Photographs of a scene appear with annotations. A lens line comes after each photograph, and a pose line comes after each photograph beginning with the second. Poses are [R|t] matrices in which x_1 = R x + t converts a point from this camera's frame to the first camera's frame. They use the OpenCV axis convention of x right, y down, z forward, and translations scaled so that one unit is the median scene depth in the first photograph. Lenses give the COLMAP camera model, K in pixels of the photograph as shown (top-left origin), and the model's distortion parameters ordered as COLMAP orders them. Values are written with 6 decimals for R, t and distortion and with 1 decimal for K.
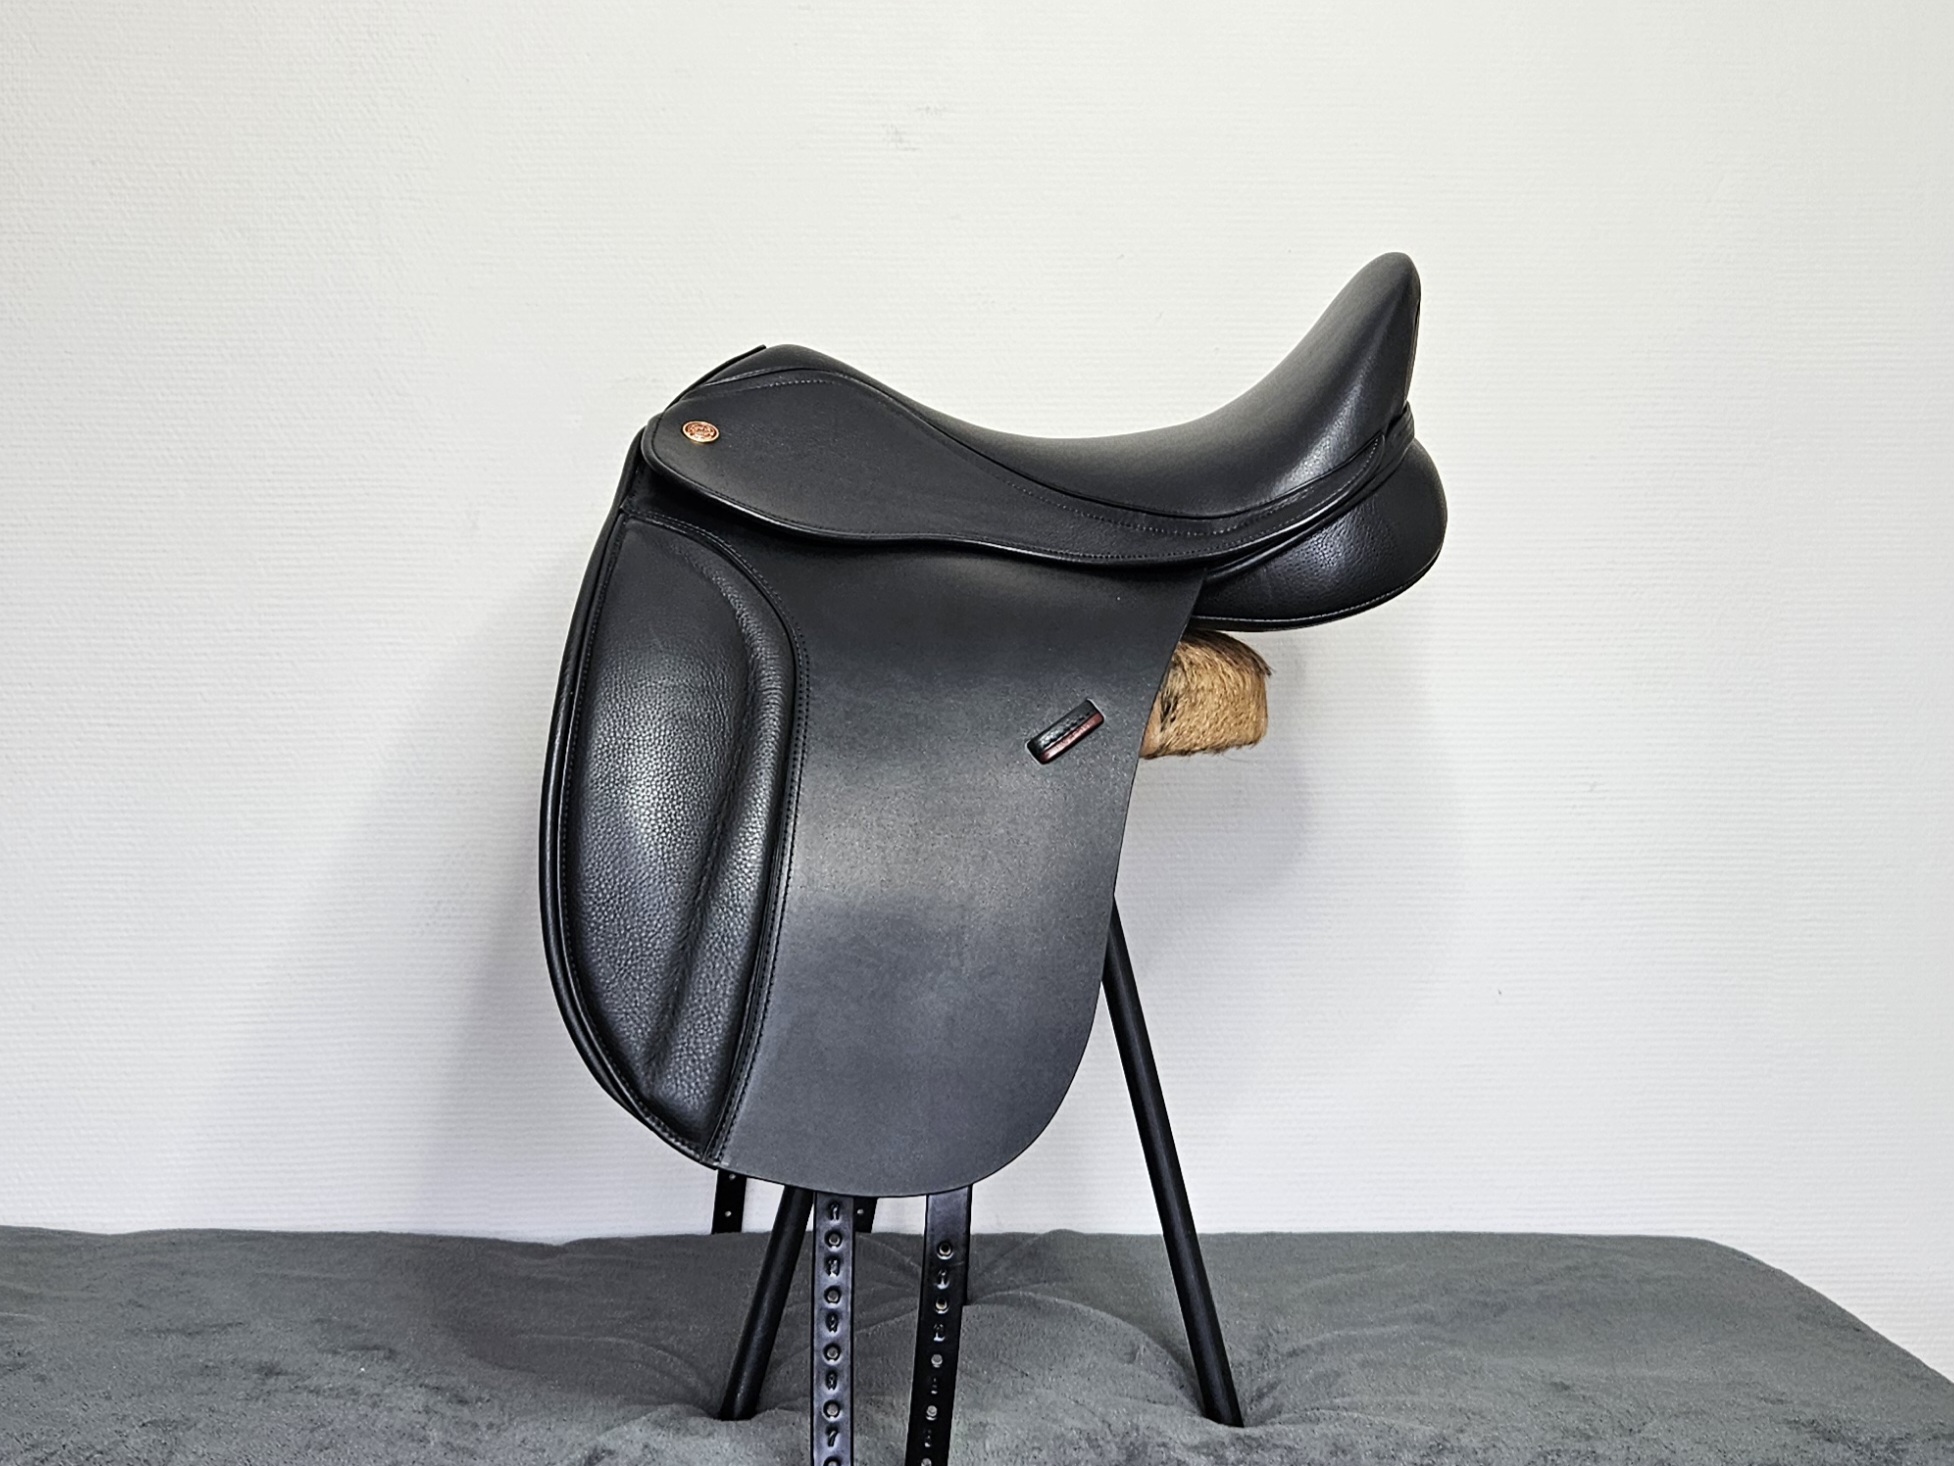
lens RADIAL K [[1310.3, 0, 981.3], [0, 1310.3, 726.6], [0, 0, 1]] dist [0.010232, 0.008075]
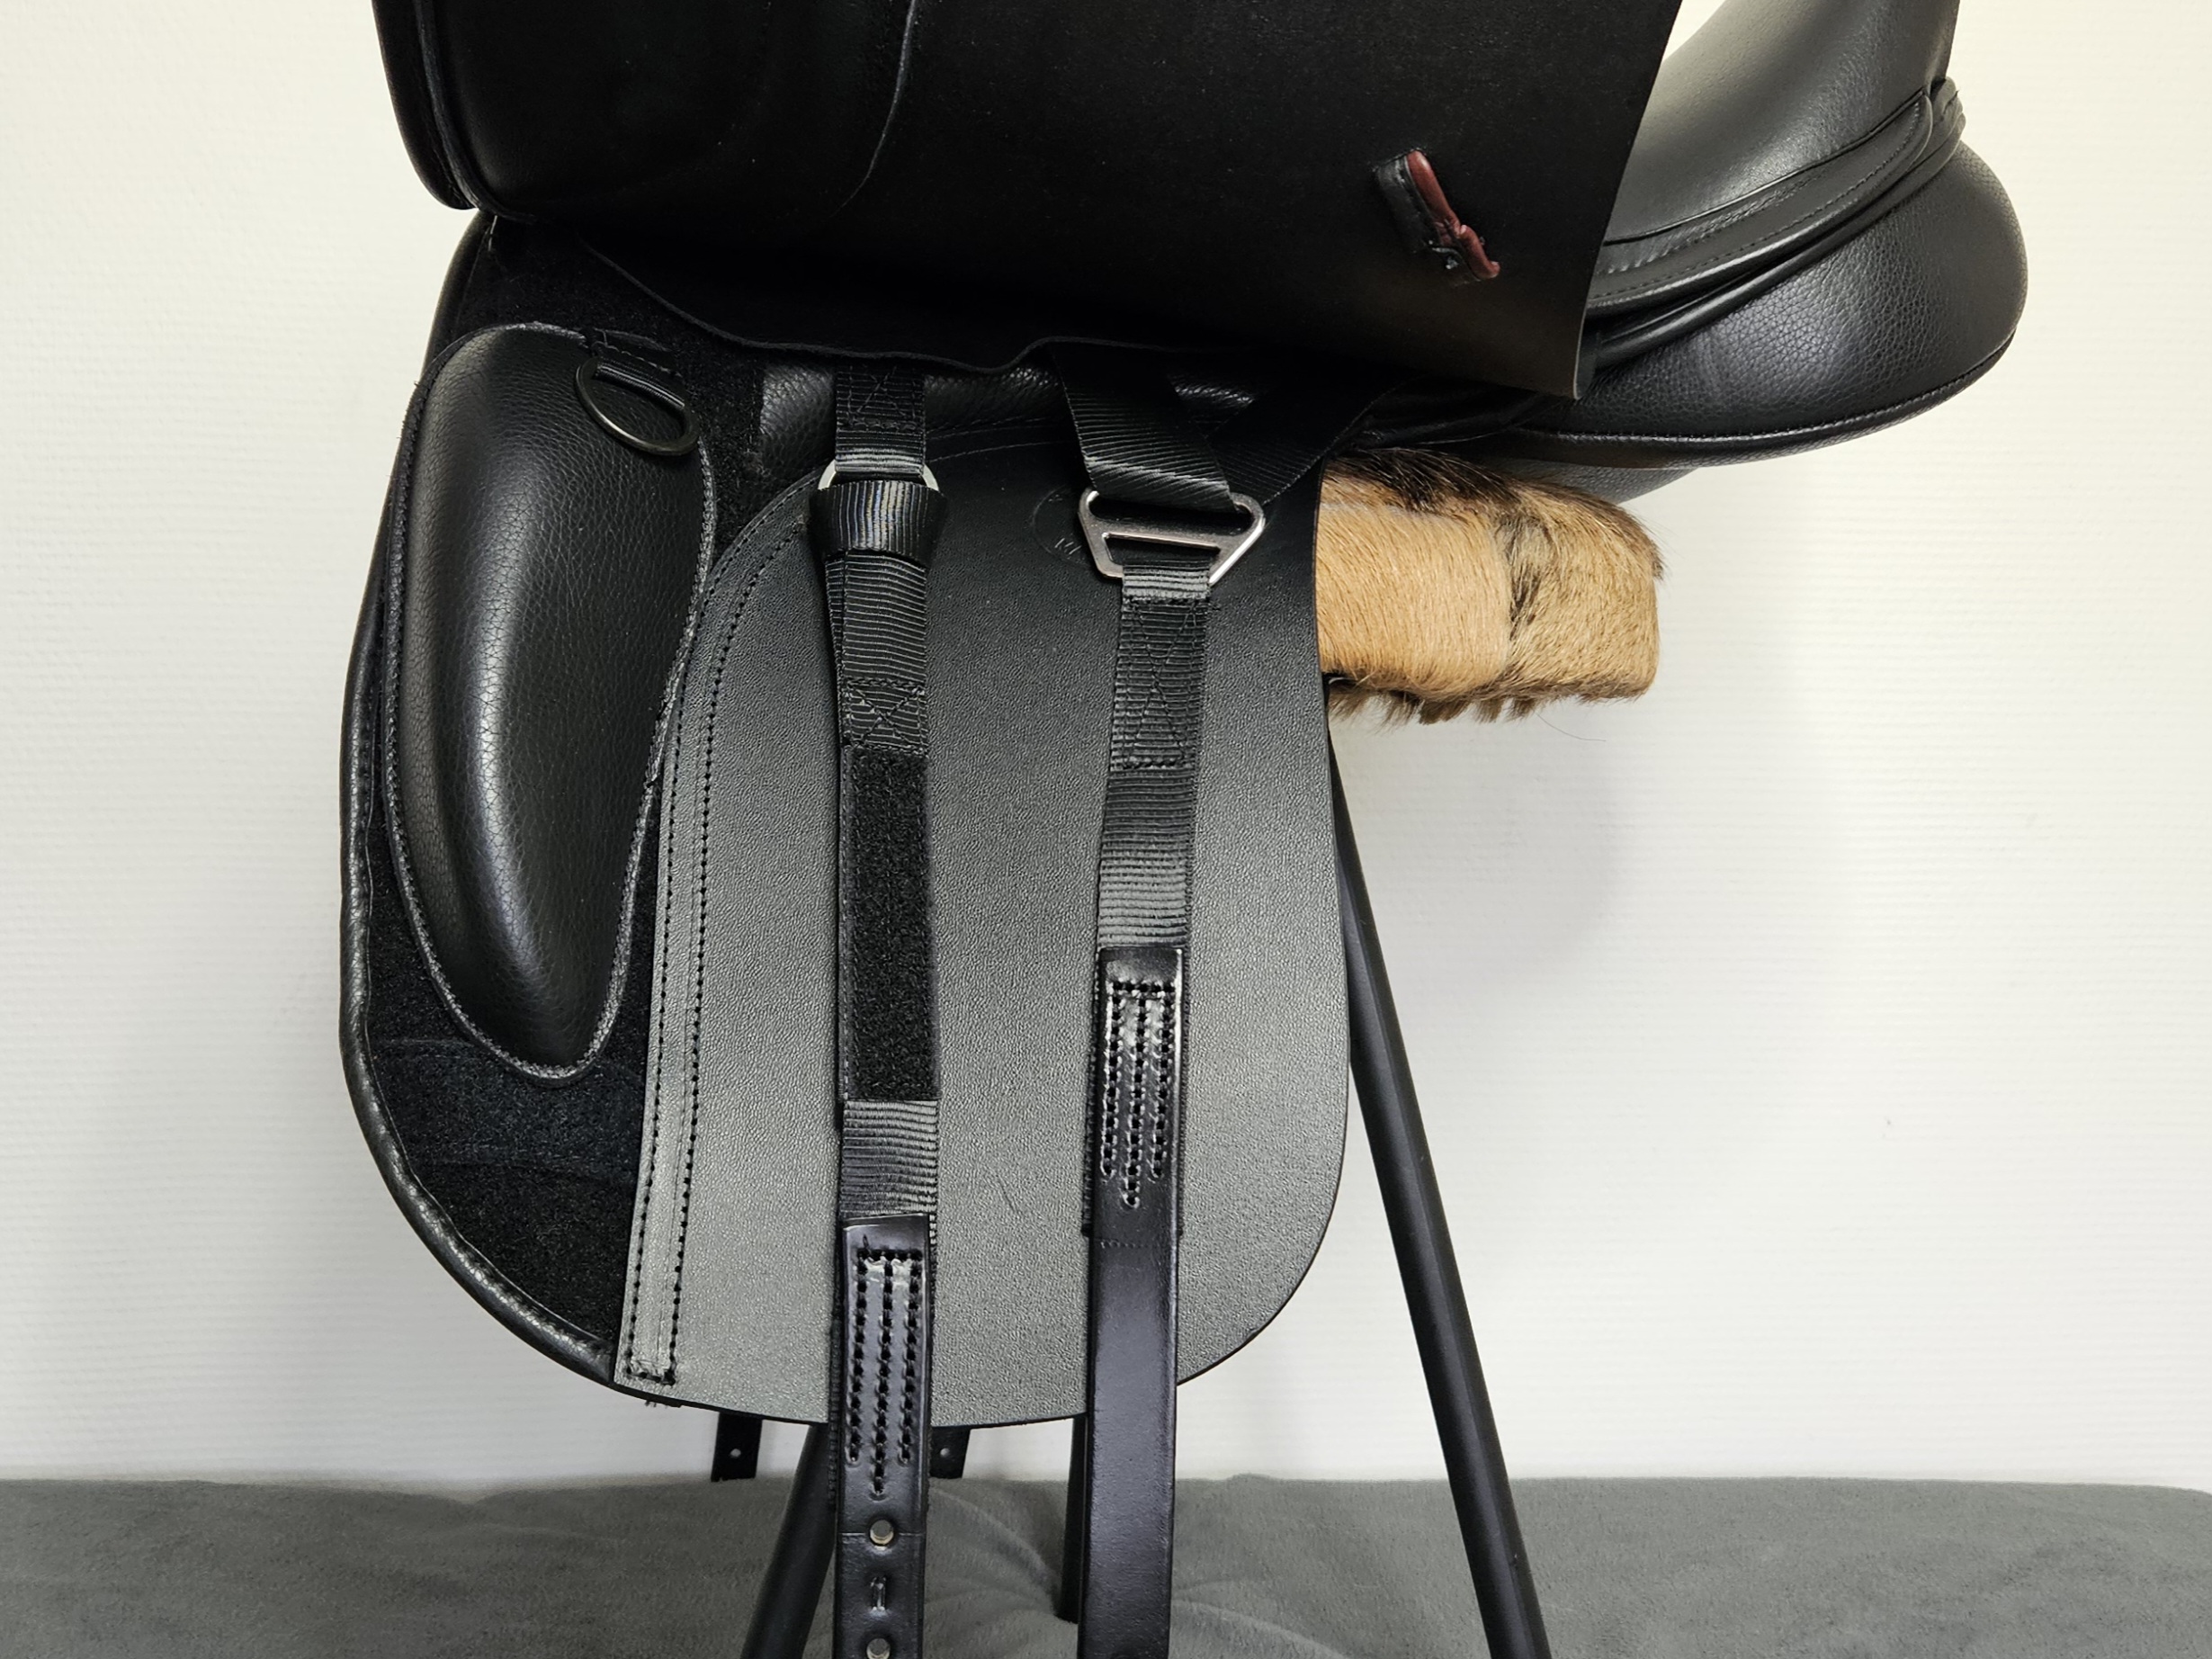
lens RADIAL K [[1483.4, 0, 1109.2], [0, 1483.4, 821.4], [0, 0, 1]] dist [0.010232, 0.008075]
pose [[0.999797, 0.009657, 0.017670, -0.033231], [-0.009854, 0.999890, 0.011101, 0.068148], [-0.017561, -0.011273, 0.999782, 0.380282]]
